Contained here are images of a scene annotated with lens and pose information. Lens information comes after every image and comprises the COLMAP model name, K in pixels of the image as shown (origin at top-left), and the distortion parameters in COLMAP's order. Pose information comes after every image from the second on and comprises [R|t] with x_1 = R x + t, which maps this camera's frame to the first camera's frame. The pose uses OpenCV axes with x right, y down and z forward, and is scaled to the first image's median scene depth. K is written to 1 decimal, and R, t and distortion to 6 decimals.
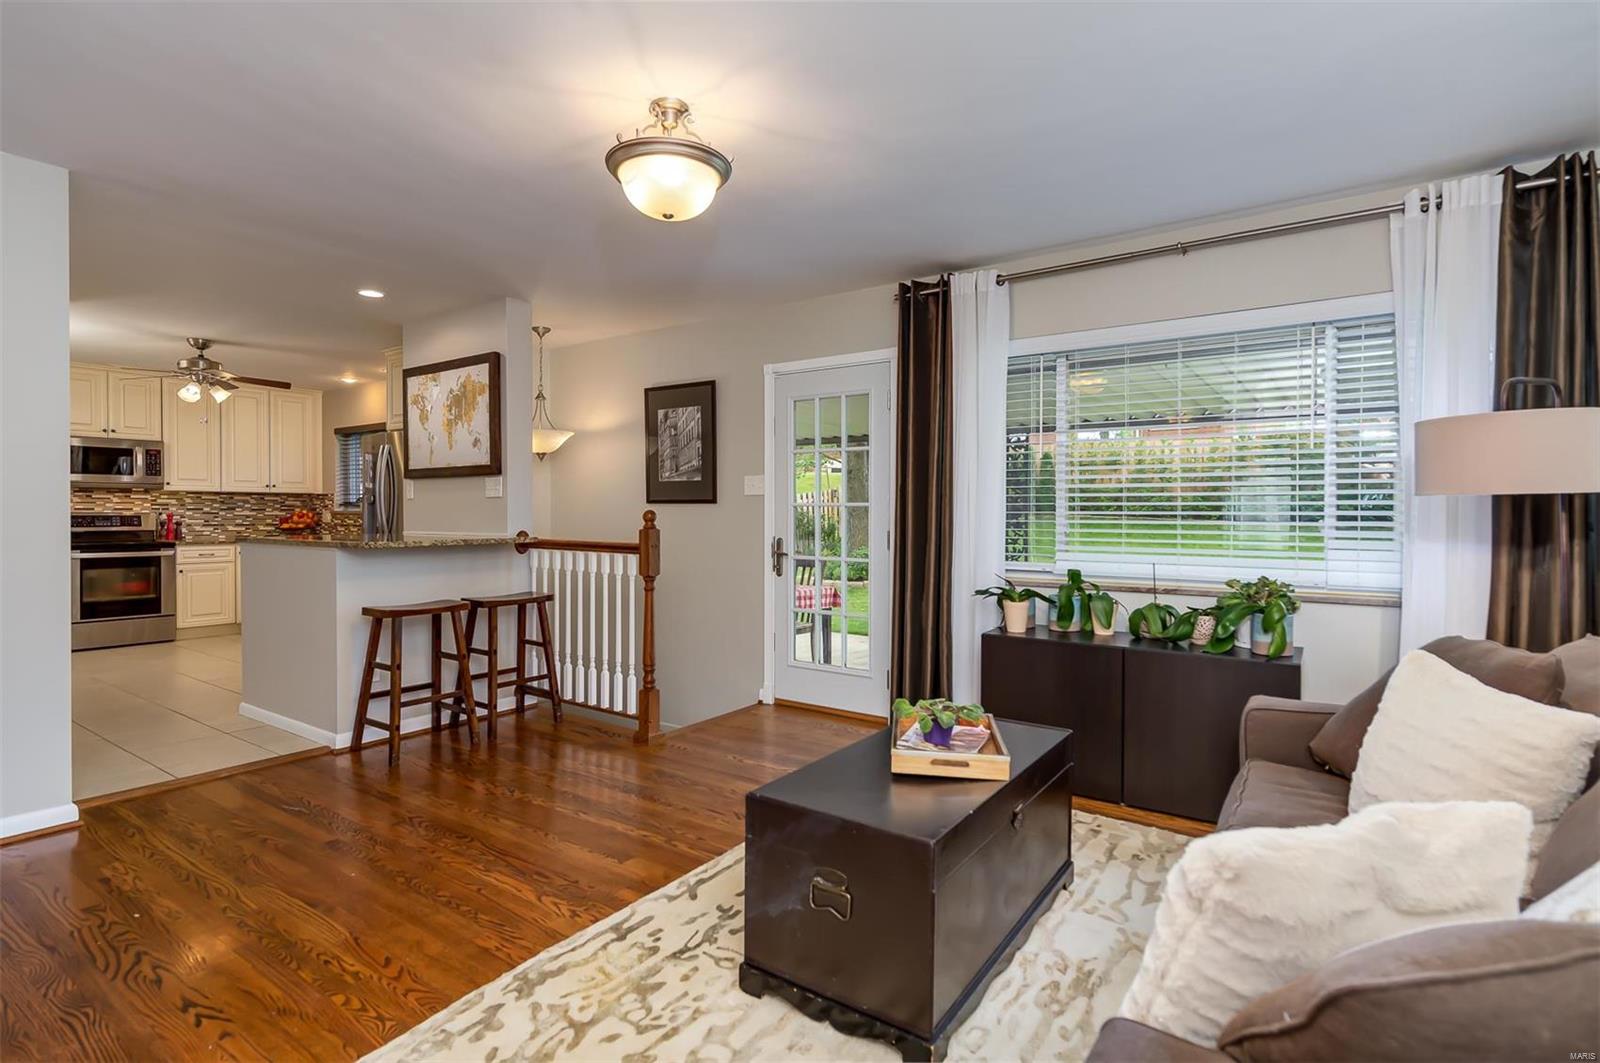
lens RADIAL K [[819.2, 0, 848.2], [0, 819.2, 522.4], [0, 0, 1]] dist [-0.000358, -0.003447]
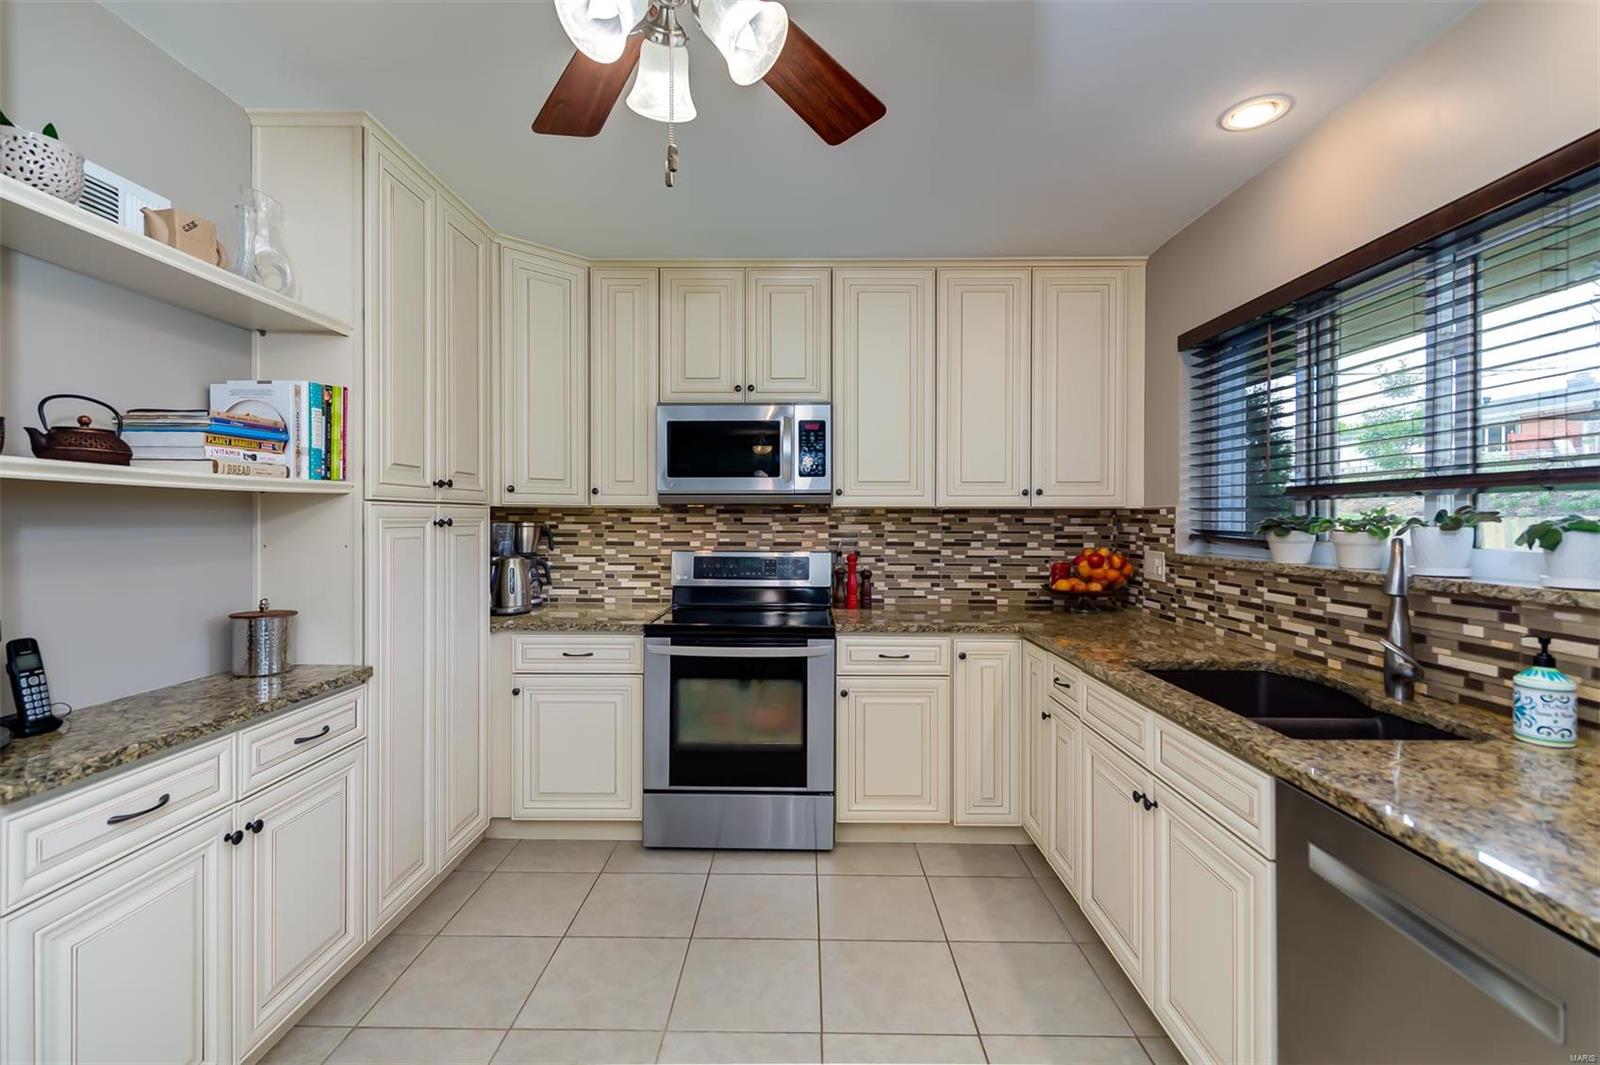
lens RADIAL K [[717.0, 0, 784.5], [0, 717.0, 523.3], [0, 0, 1]] dist [0.004467, -0.002933]
pose [[0.543626, 0.004347, -0.839316, -0.514439], [-0.010188, 0.999947, -0.001420, -0.029435], [0.839265, 0.009323, 0.543642, 0.765745]]
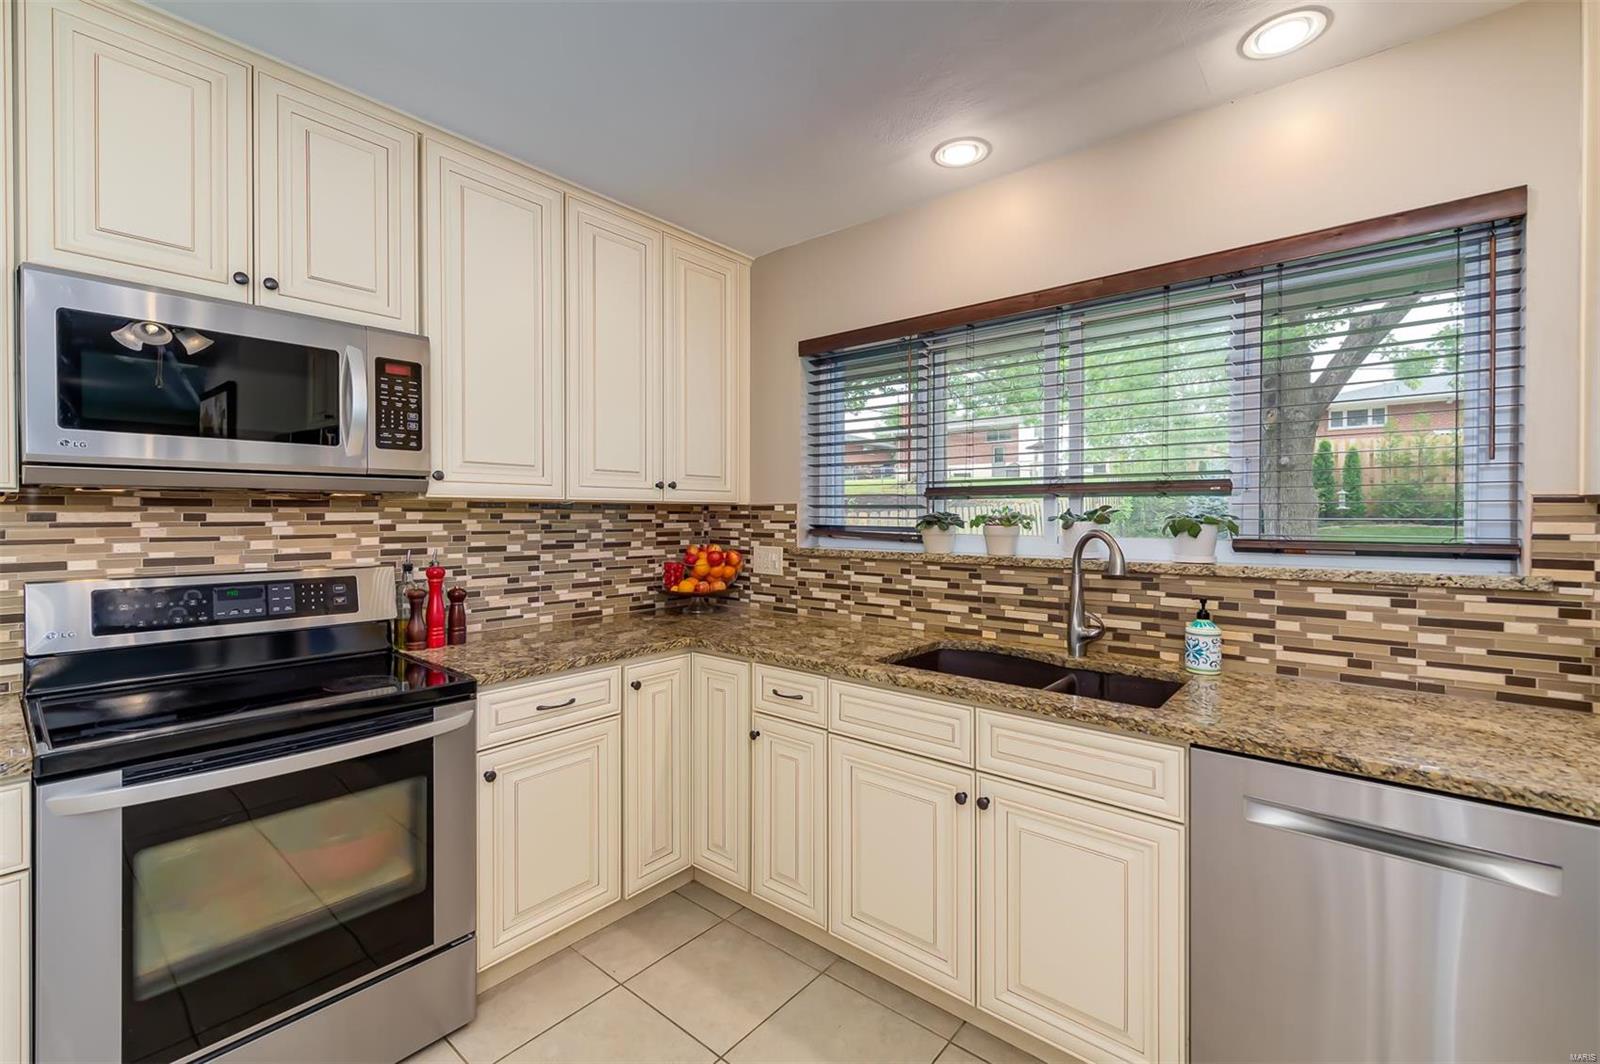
lens RADIAL K [[681.6, 0, 801.2], [0, 681.6, 520.4], [0, 0, 1]] dist [0.001643, -0.001110]
pose [[0.996224, -0.000210, -0.086820, -0.684914], [-0.000038, 0.999996, -0.002855, -0.030360], [0.086821, 0.002847, 0.996220, 0.767945]]
